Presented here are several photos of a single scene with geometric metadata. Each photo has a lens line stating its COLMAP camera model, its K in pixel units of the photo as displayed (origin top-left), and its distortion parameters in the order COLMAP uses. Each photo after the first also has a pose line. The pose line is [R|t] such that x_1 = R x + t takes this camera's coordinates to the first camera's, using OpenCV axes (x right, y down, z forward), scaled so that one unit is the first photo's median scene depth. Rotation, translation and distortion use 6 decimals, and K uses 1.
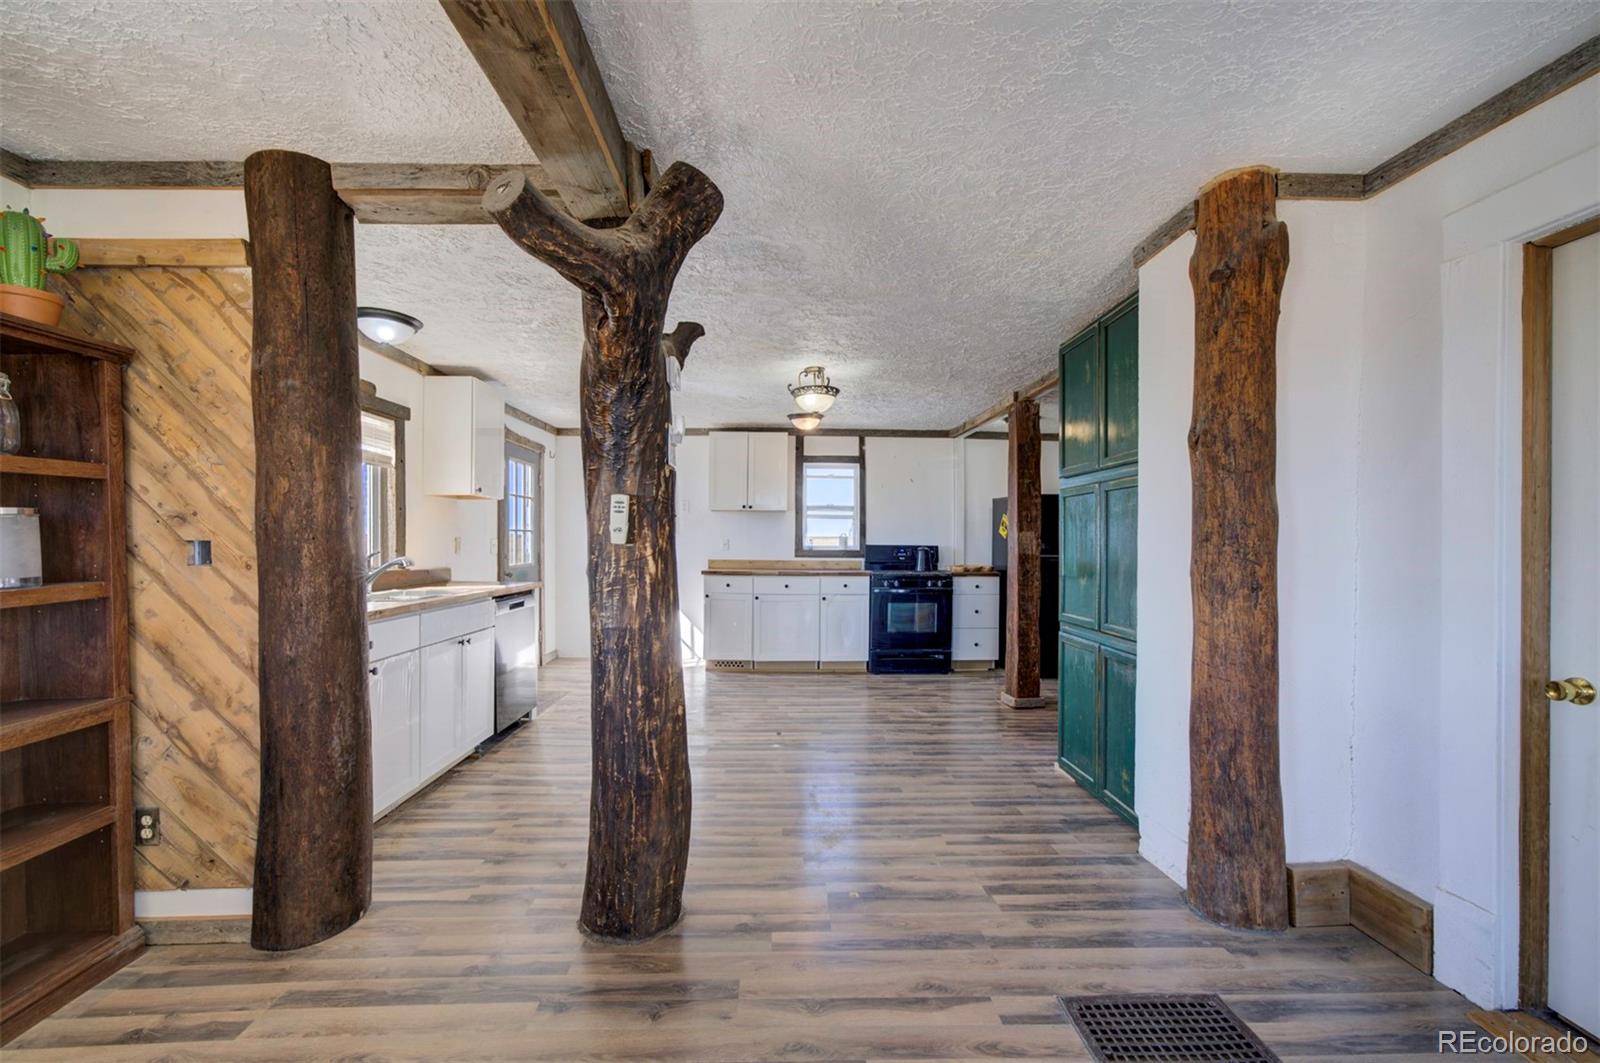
lens RADIAL K [[640.6, 0, 793.9], [0, 640.6, 536.1], [0, 0, 1]] dist [-0.028152, 0.013727]
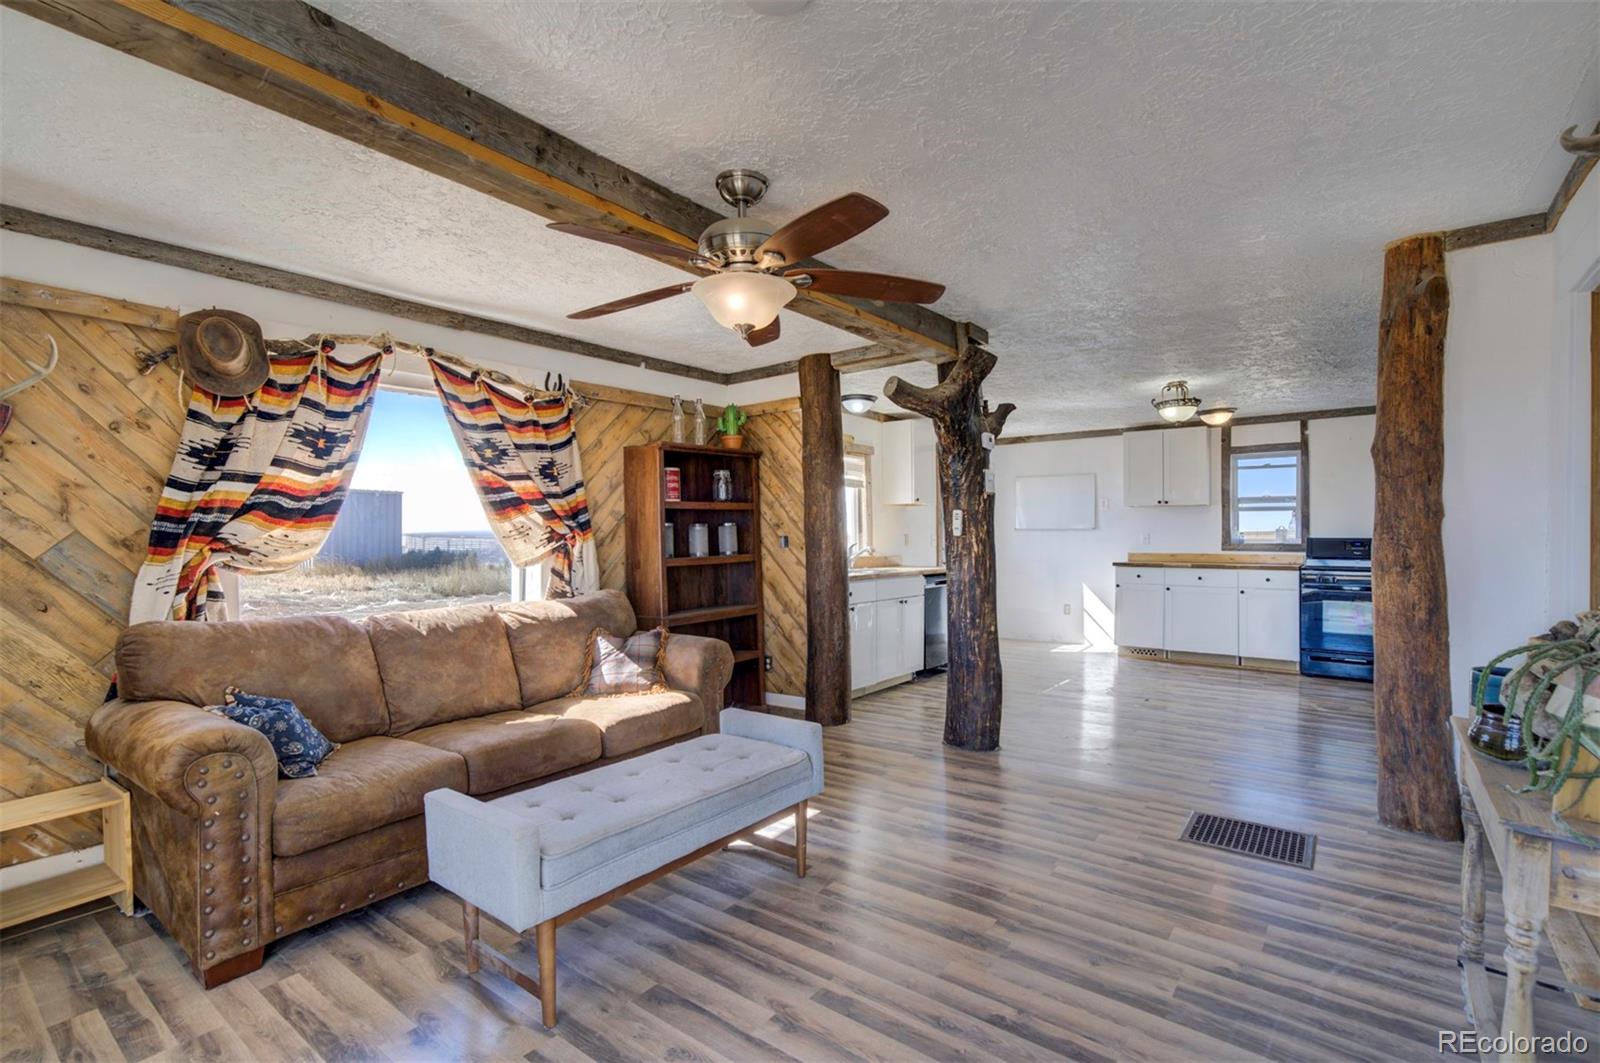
lens RADIAL K [[734.1, 0, 800.0], [0, 734.1, 531.5], [0, 0, 1]] dist [0.010470, -0.000109]
pose [[0.774776, -0.011516, -0.632131, 0.298221], [0.011207, 0.999927, -0.004481, 0.001496], [0.632136, -0.003612, 0.774849, -0.394405]]
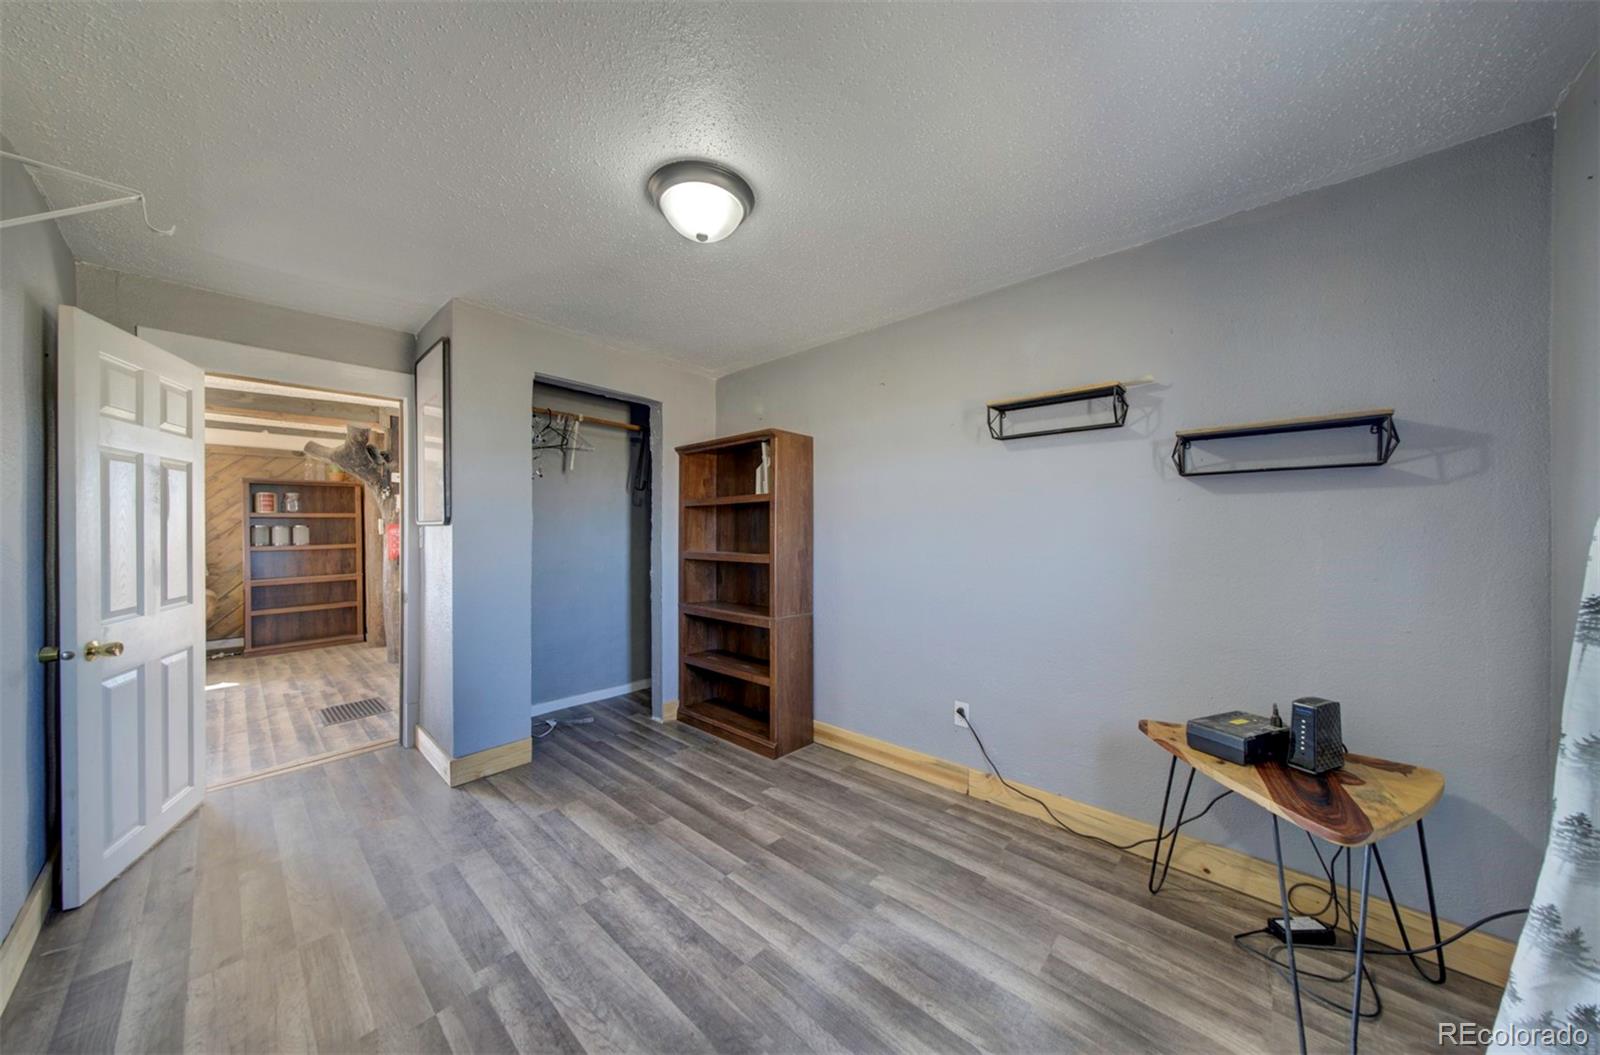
lens RADIAL K [[521.0, 0, 799.8], [0, 521.0, 530.6], [0, 0, 1]] dist [-0.023743, 0.014369]
pose [[0.725207, -0.006577, -0.688499, 1.191334], [0.008467, 0.999964, -0.000634, 0.005827], [0.688478, -0.005370, 0.725237, 0.230871]]
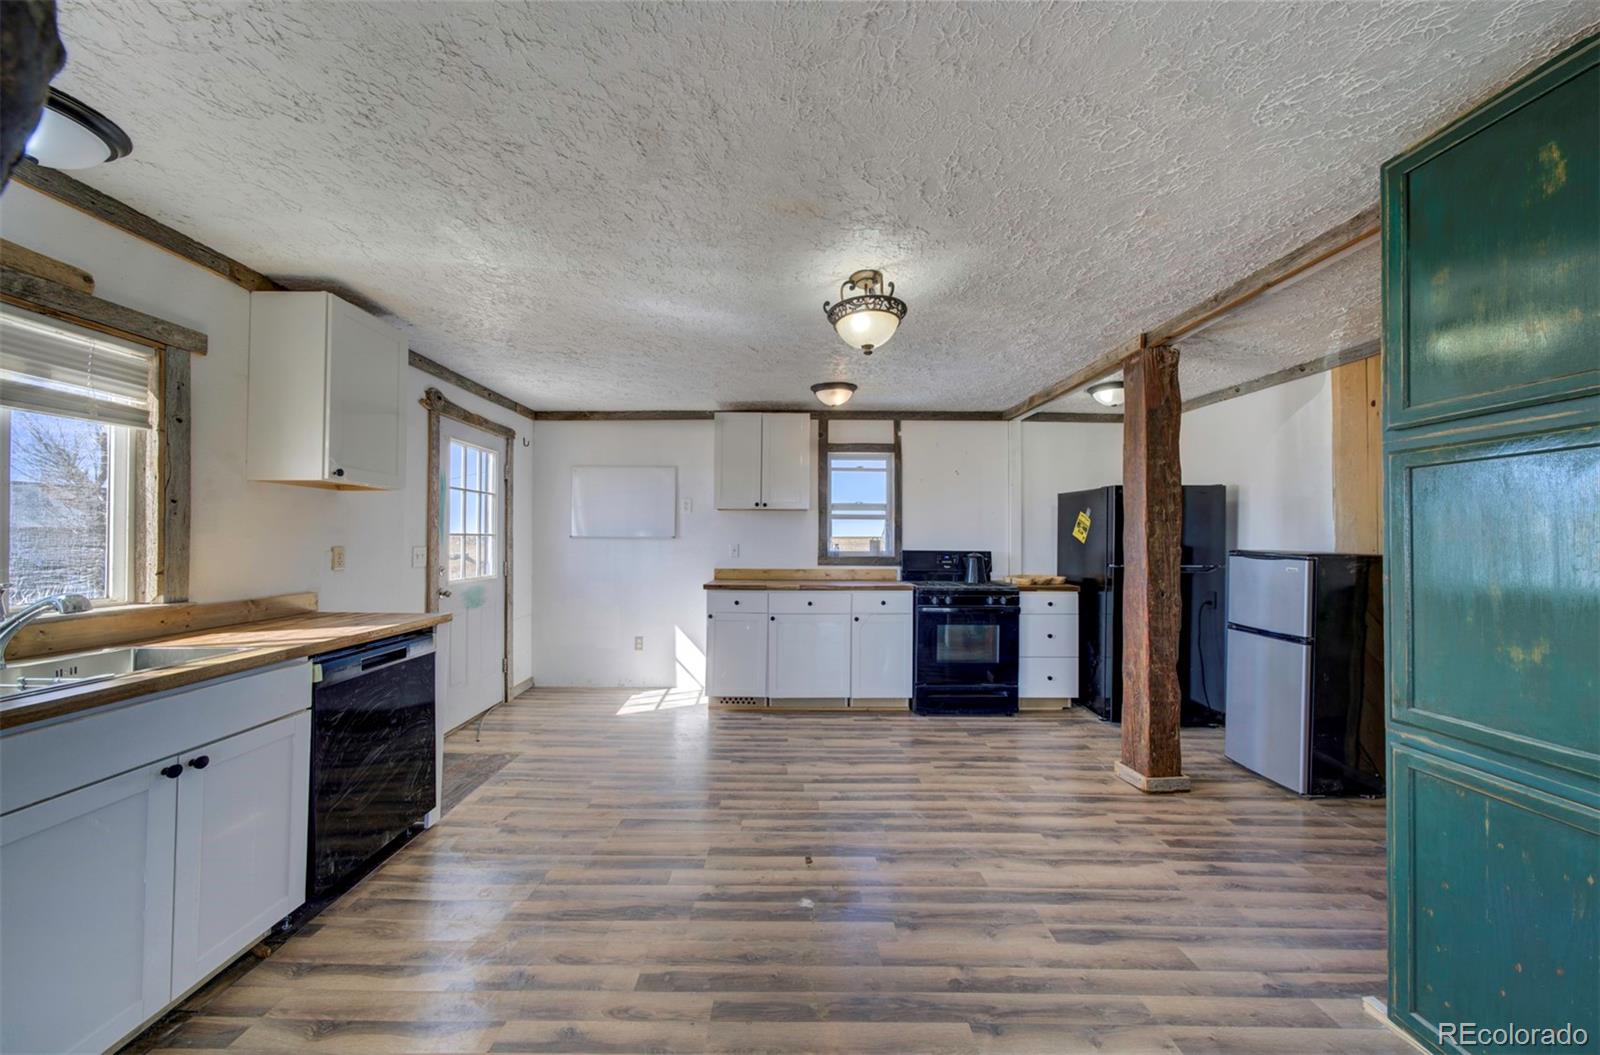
lens RADIAL K [[534.7, 0, 788.4], [0, 534.7, 532.3], [0, 0, 1]] dist [-0.001586, 0.003581]
pose [[0.999675, -0.001946, -0.025406, -0.026246], [0.001778, 0.999976, -0.006642, -0.007790], [0.025418, 0.006595, 0.999655, 0.414745]]
